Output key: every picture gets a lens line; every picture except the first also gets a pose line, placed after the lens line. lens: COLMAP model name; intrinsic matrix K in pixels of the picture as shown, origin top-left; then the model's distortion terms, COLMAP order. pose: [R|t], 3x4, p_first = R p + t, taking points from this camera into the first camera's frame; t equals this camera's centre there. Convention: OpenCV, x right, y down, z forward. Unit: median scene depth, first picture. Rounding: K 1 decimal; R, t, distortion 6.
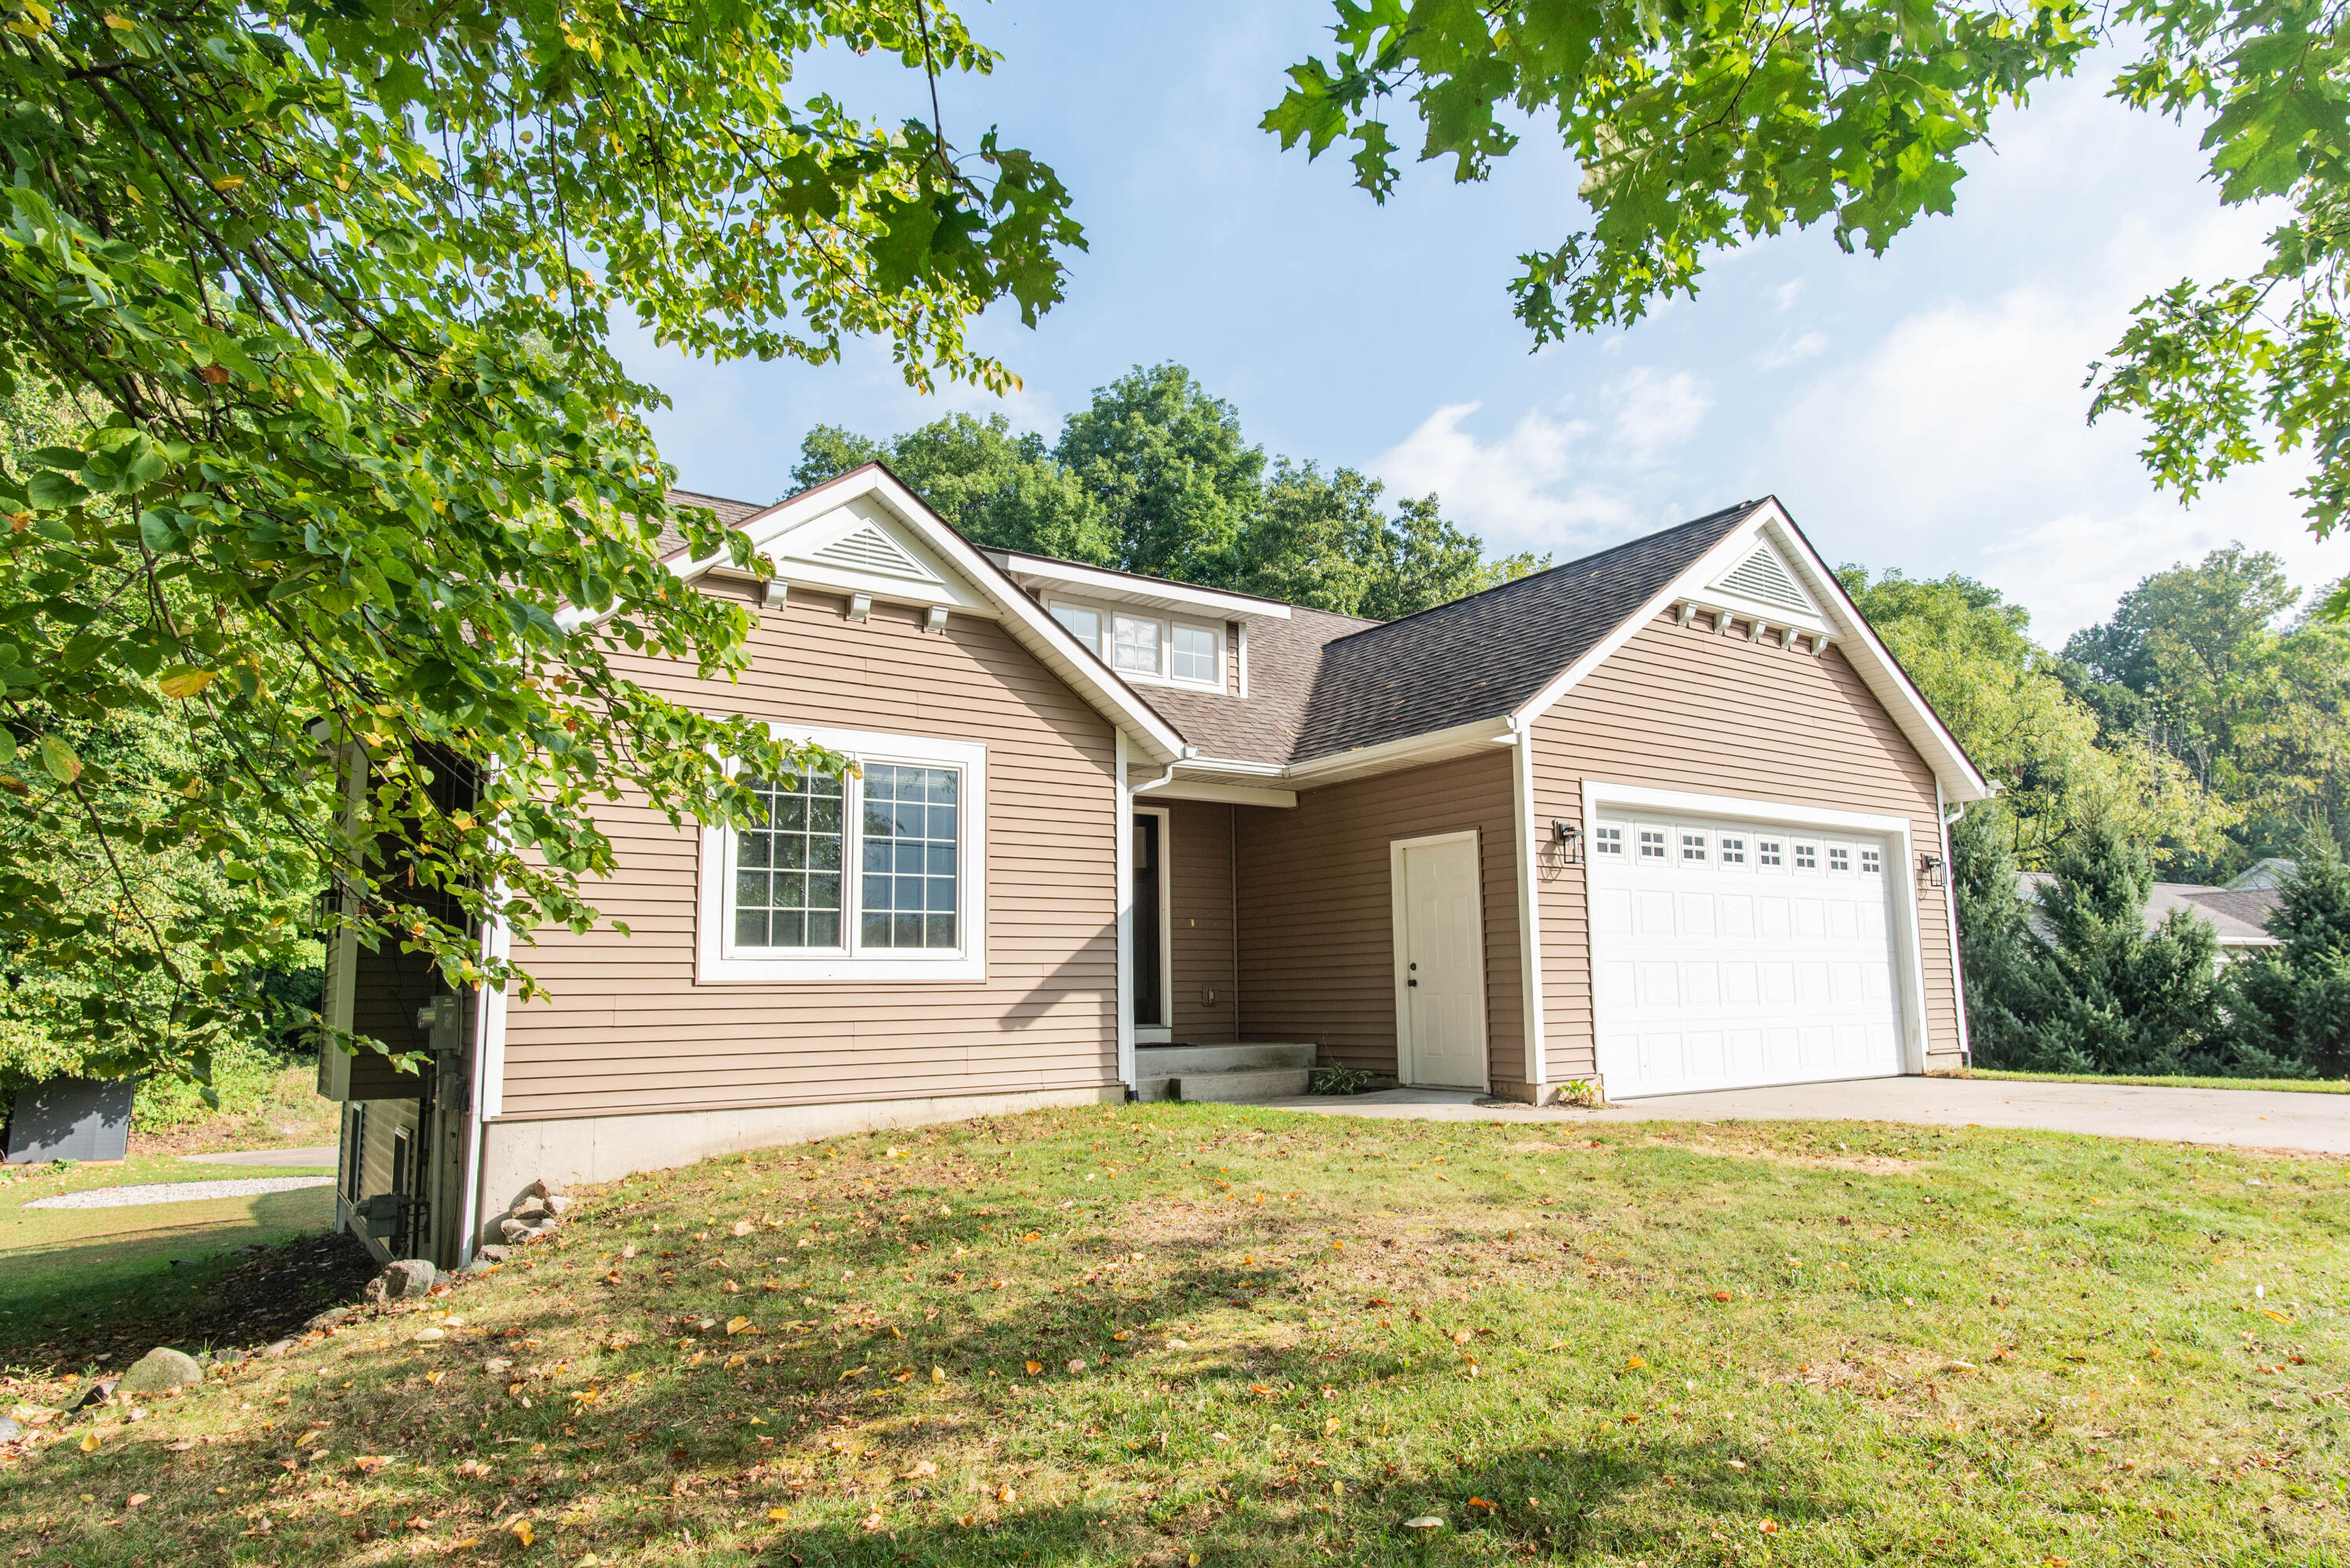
lens RADIAL K [[1329.6, 0, 1178.7], [0, 1329.6, 783.9], [0, 0, 1]] dist [-0.003261, 0.000518]
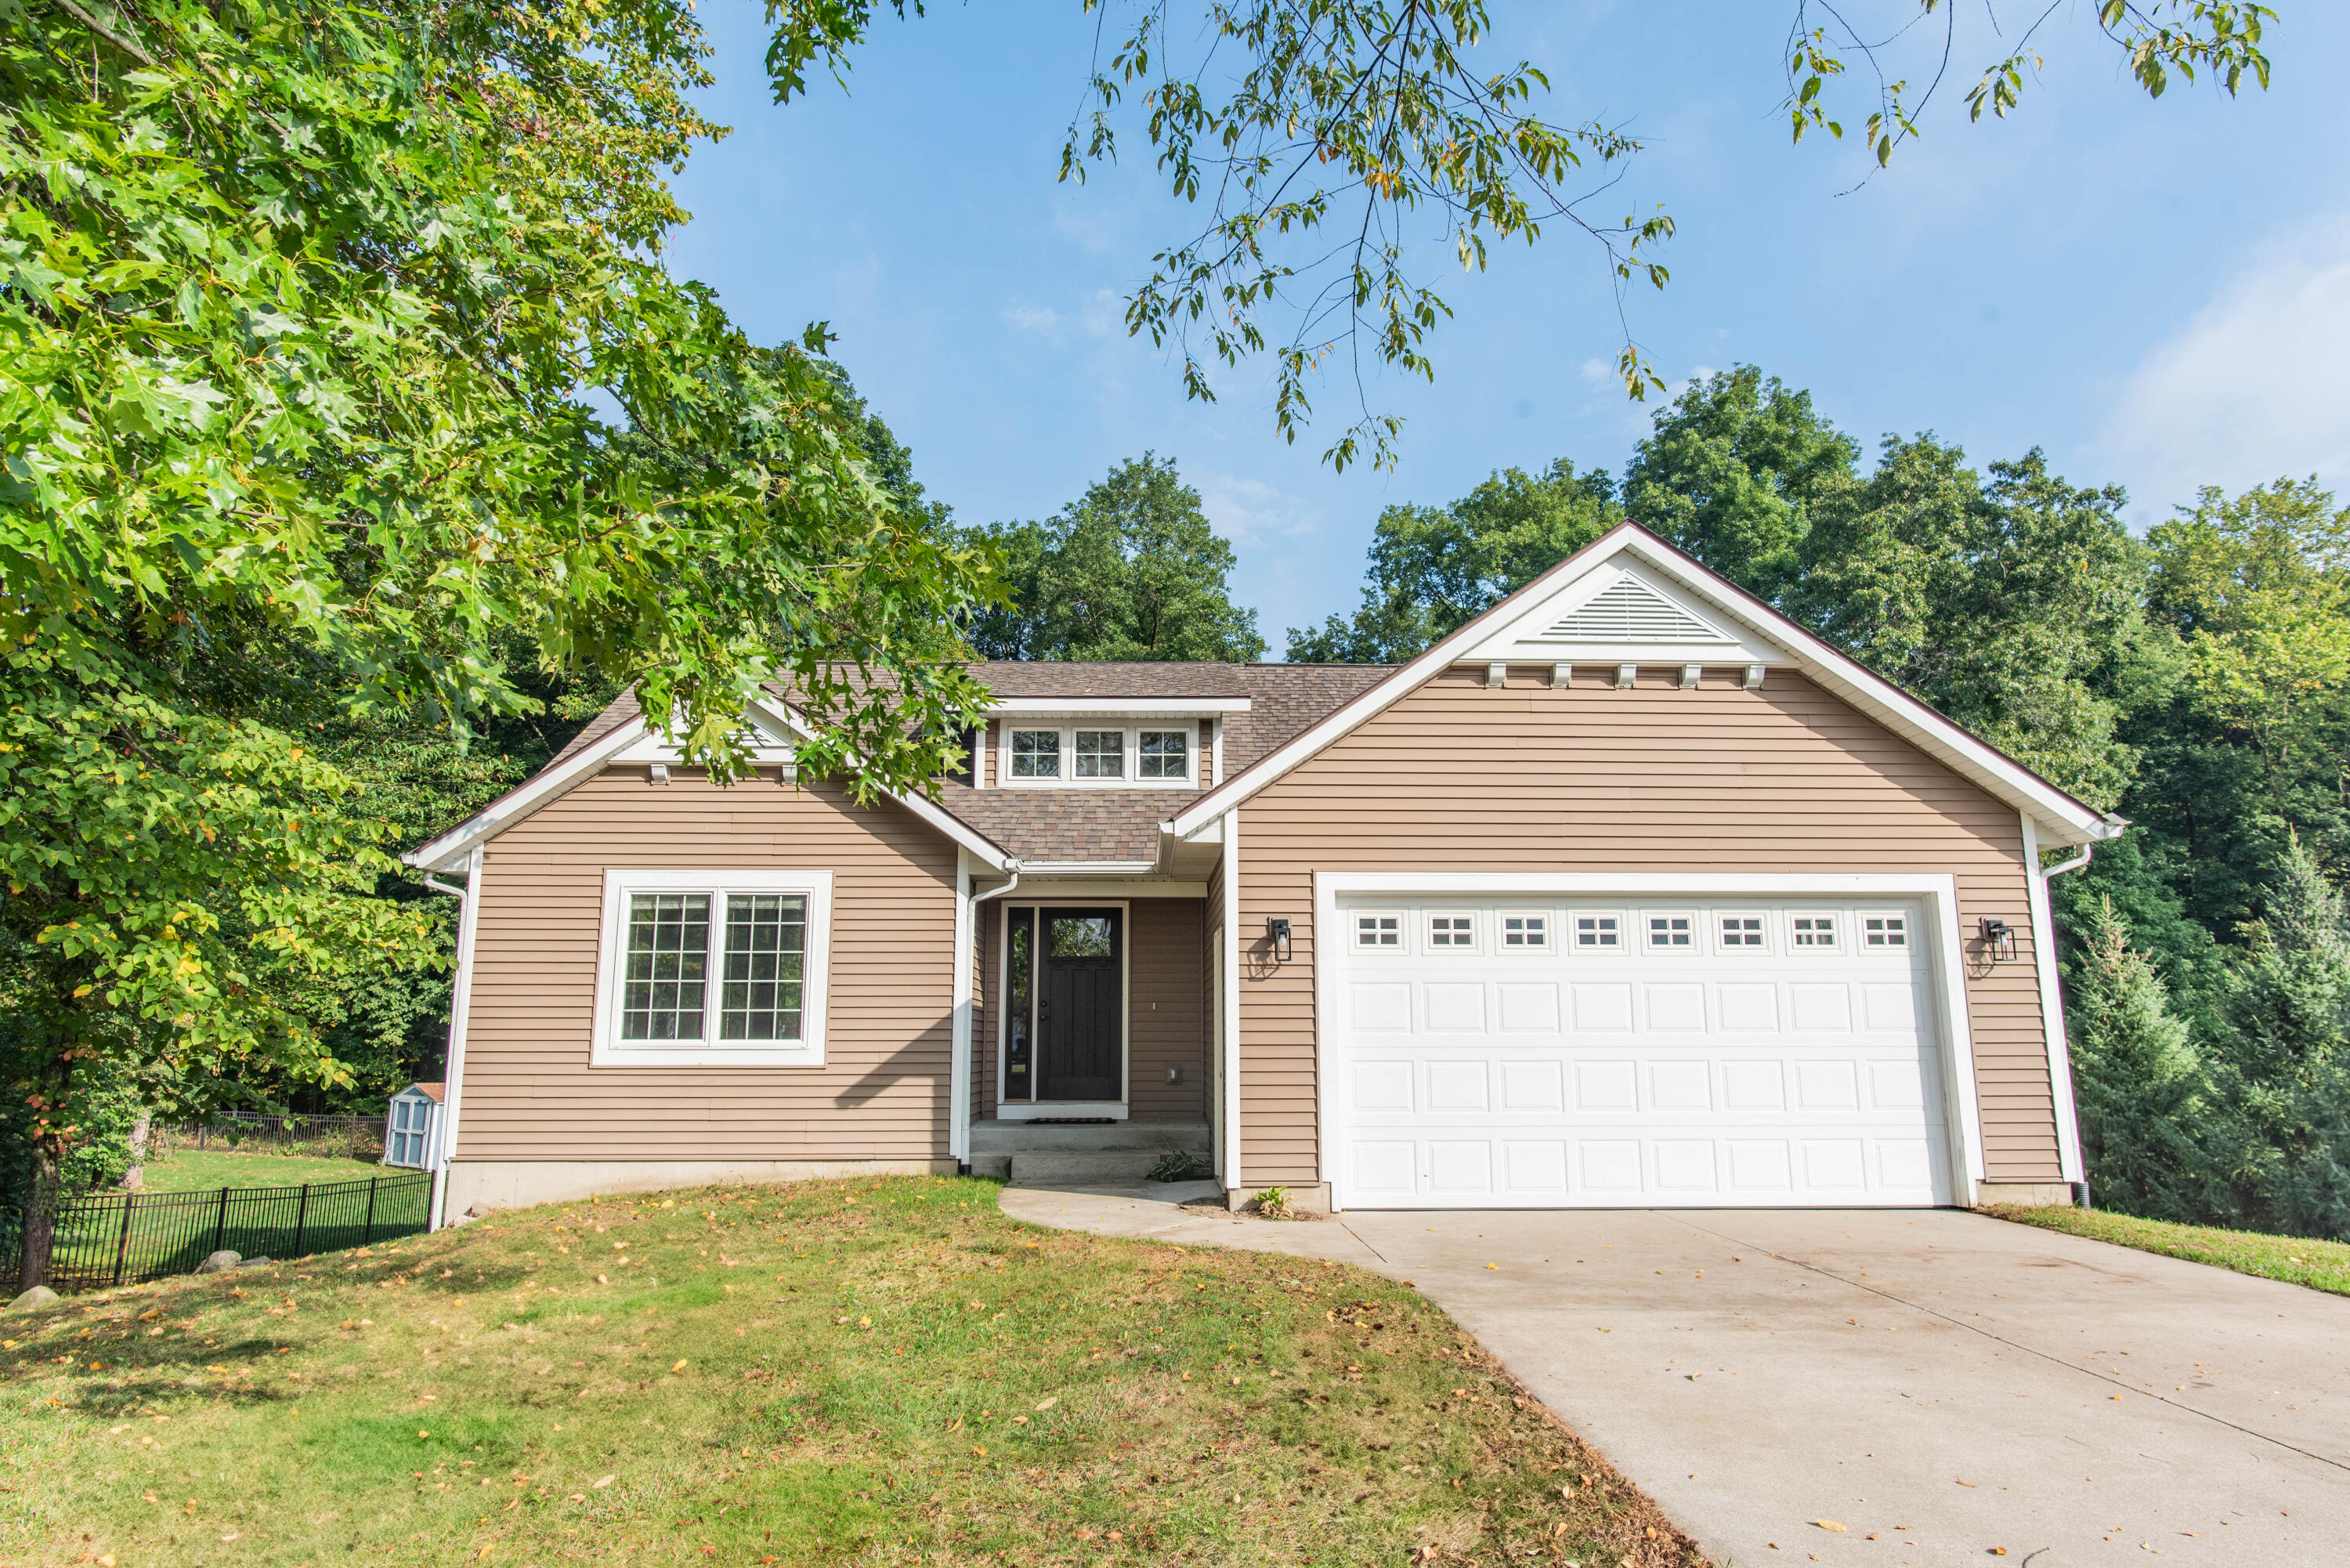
lens RADIAL K [[1262.6, 0, 1175.0], [0, 1262.6, 784.0], [0, 0, 1]] dist [-0.004000, -0.000208]
pose [[0.848136, -0.086205, -0.522719, 0.722219], [0.071210, 0.996269, -0.048758, -0.029727], [0.524971, 0.004131, 0.851110, 0.171066]]
